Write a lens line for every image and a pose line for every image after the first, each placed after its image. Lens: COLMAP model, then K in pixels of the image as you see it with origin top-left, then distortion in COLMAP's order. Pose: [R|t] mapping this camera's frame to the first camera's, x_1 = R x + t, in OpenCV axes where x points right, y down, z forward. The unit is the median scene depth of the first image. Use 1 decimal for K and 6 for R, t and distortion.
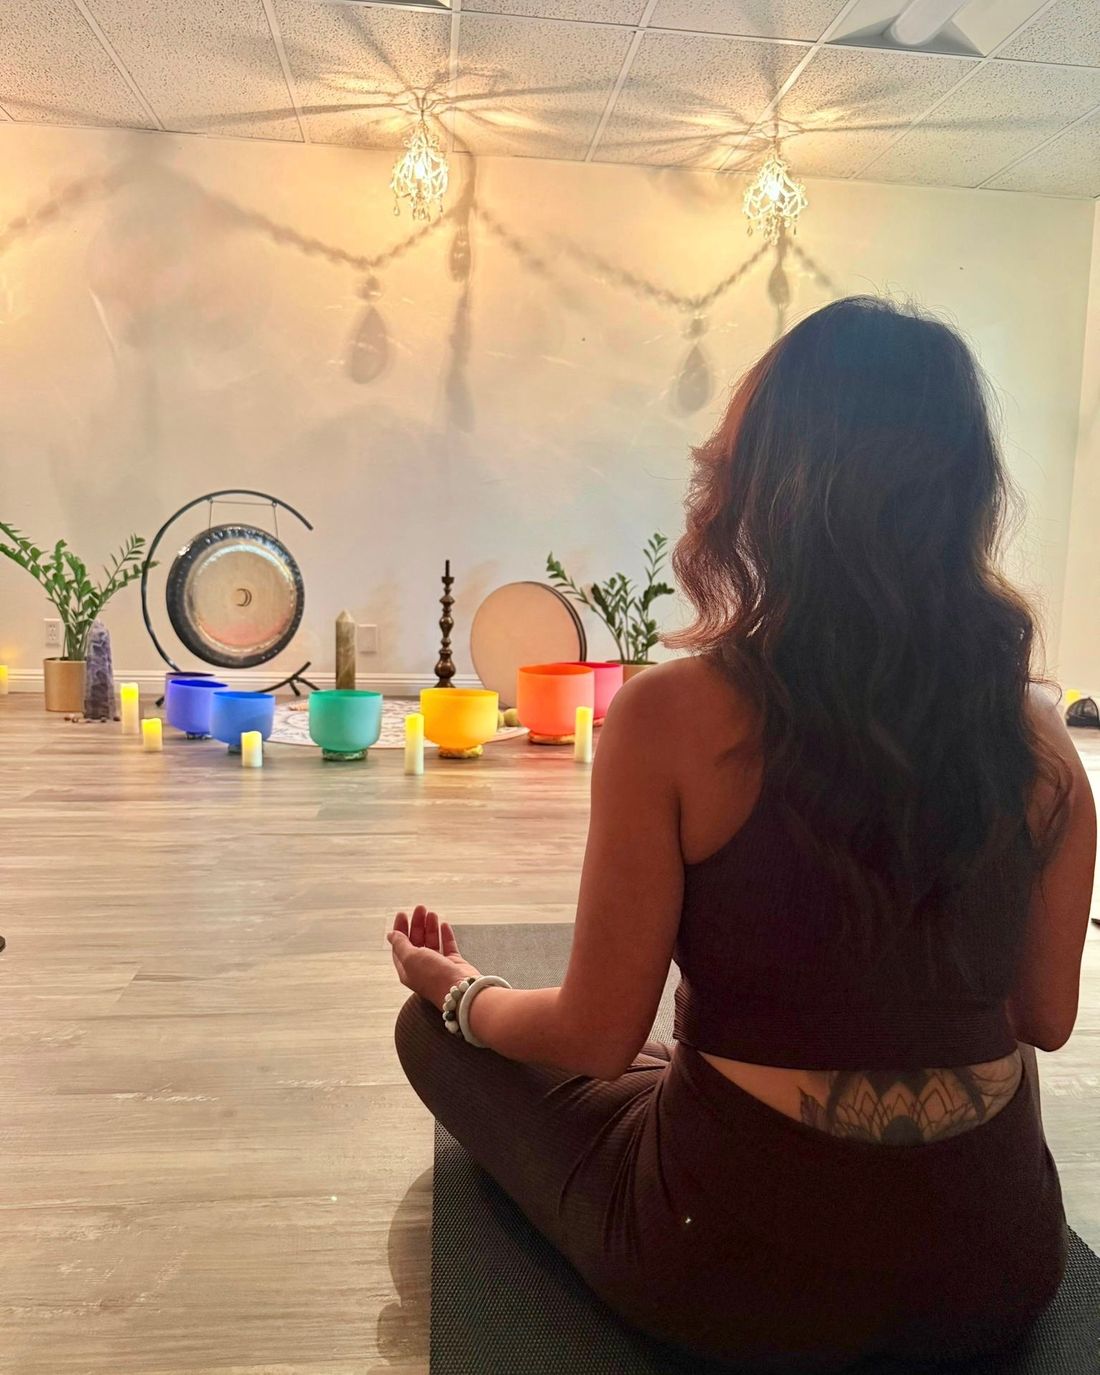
lens RADIAL K [[1019.4, 0, 547.1], [0, 1019.4, 694.7], [0, 0, 1]] dist [0.155569, -0.265737]
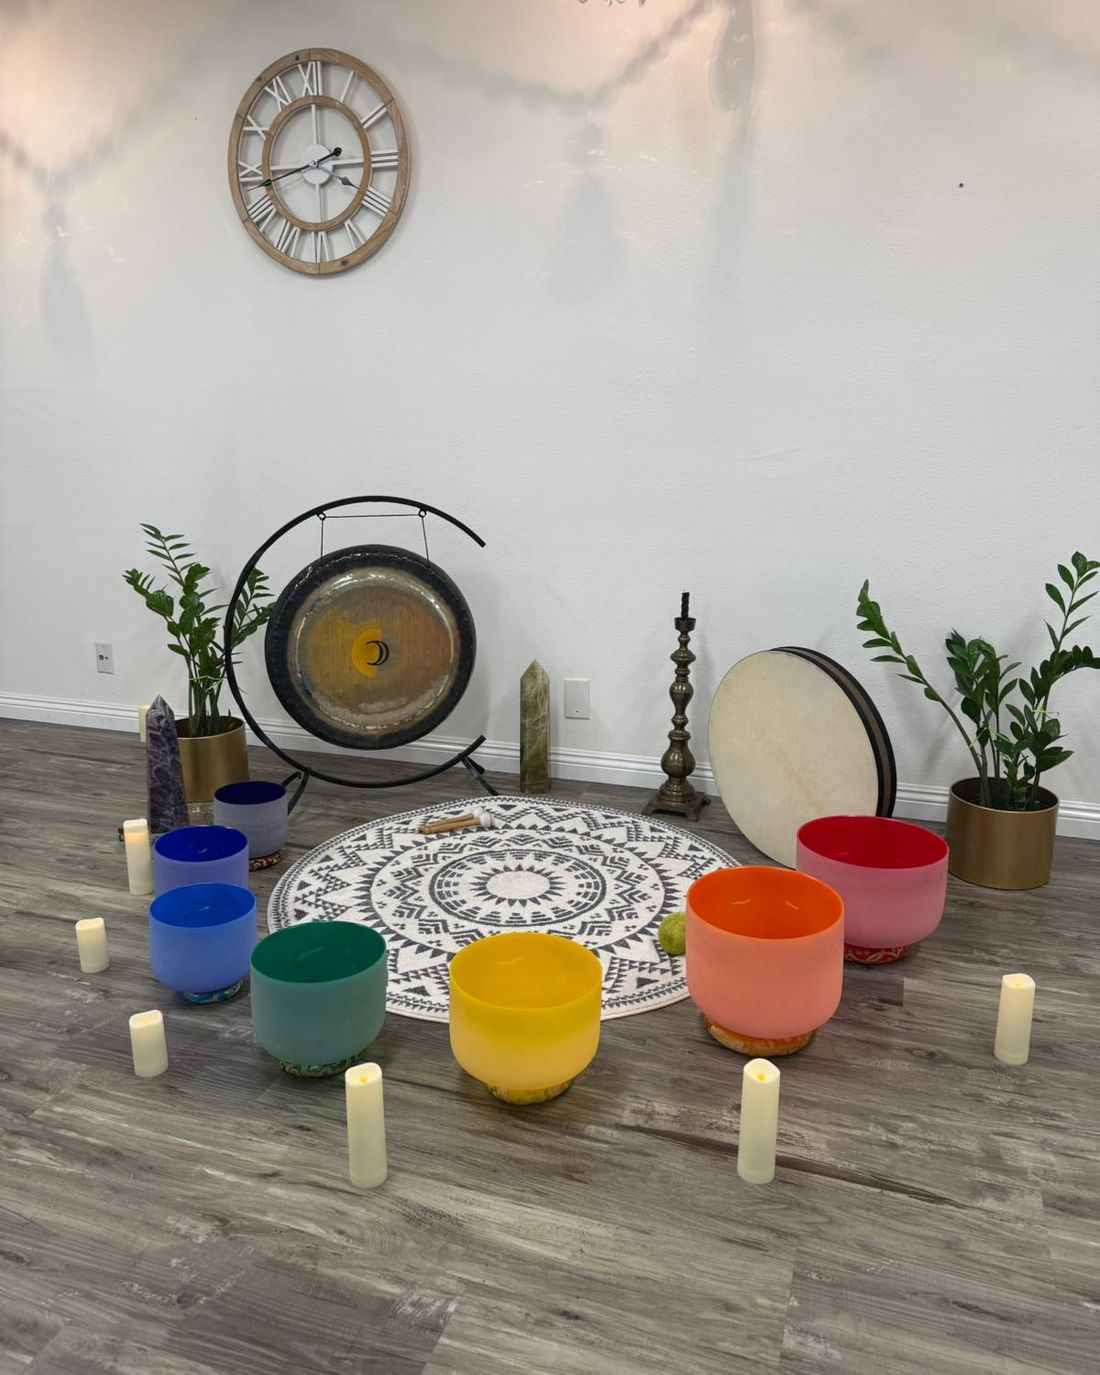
lens RADIAL K [[1019.4, 0, 547.1], [0, 1019.4, 694.7], [0, 0, 1]] dist [0.155569, -0.265737]
pose [[0.908584, 0.078495, -0.410261, 0.085335], [-0.031204, 0.992195, 0.120730, -0.143095], [0.416535, -0.096892, 0.903942, 0.402871]]
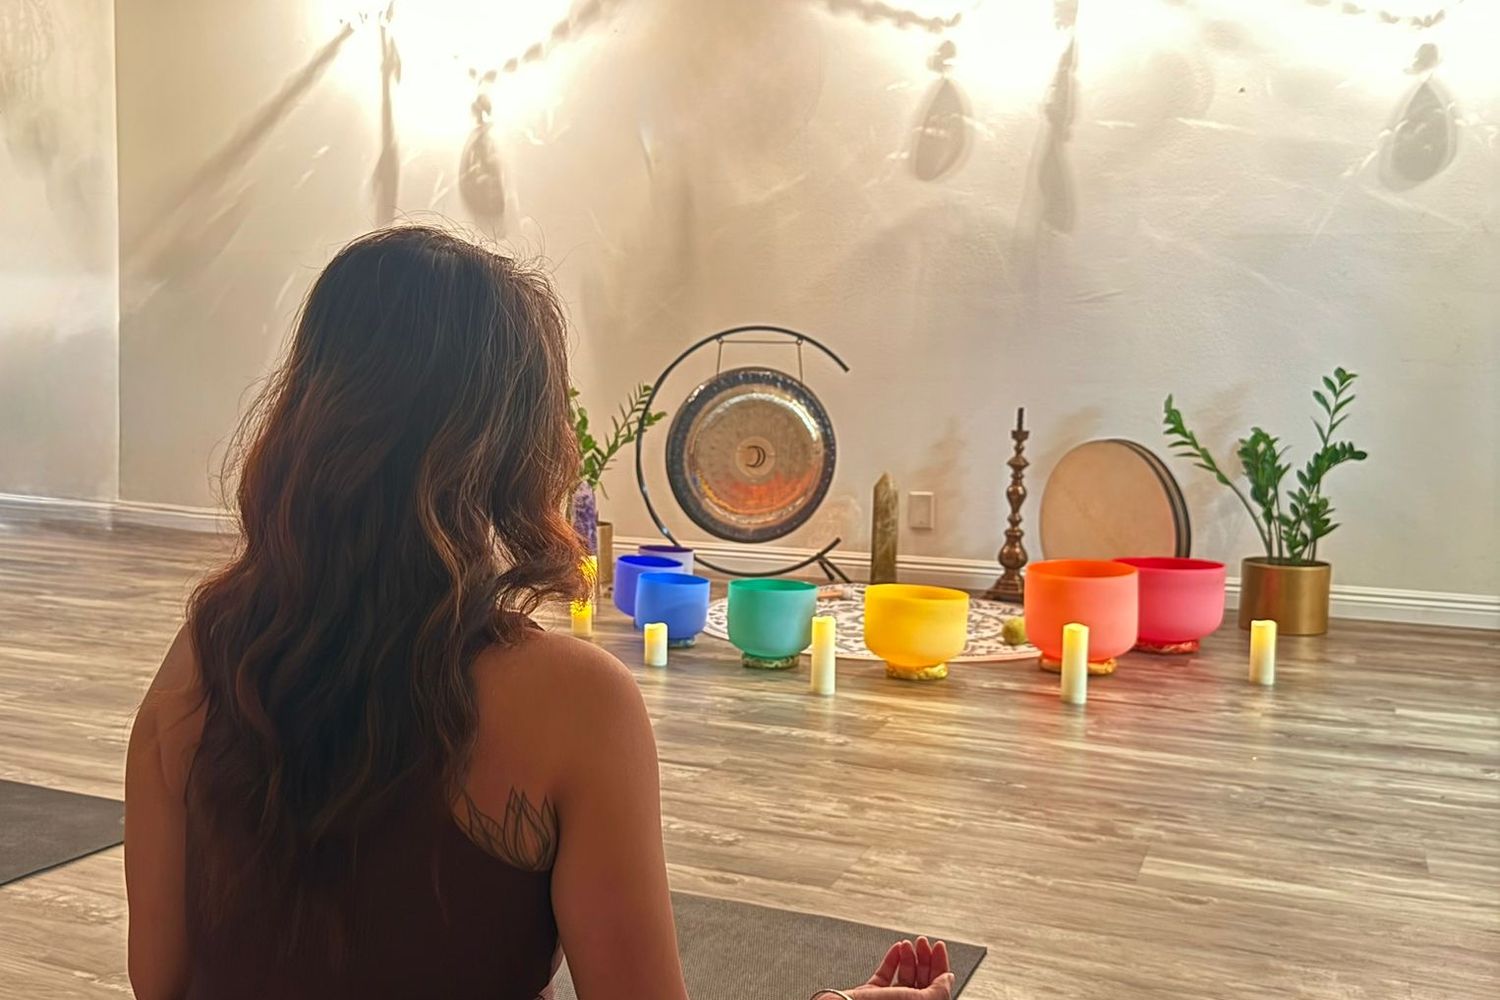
lens RADIAL K [[1417.9, 0, 724.0], [0, 1417.9, 525.9], [0, 0, 1]] dist [0.149978, -0.277918]
pose [[0.882164, 0.043460, -0.468933, 0.199291], [-0.057590, 0.998215, -0.015825, -0.018892], [0.467408, 0.040966, 0.883092, 0.000450]]
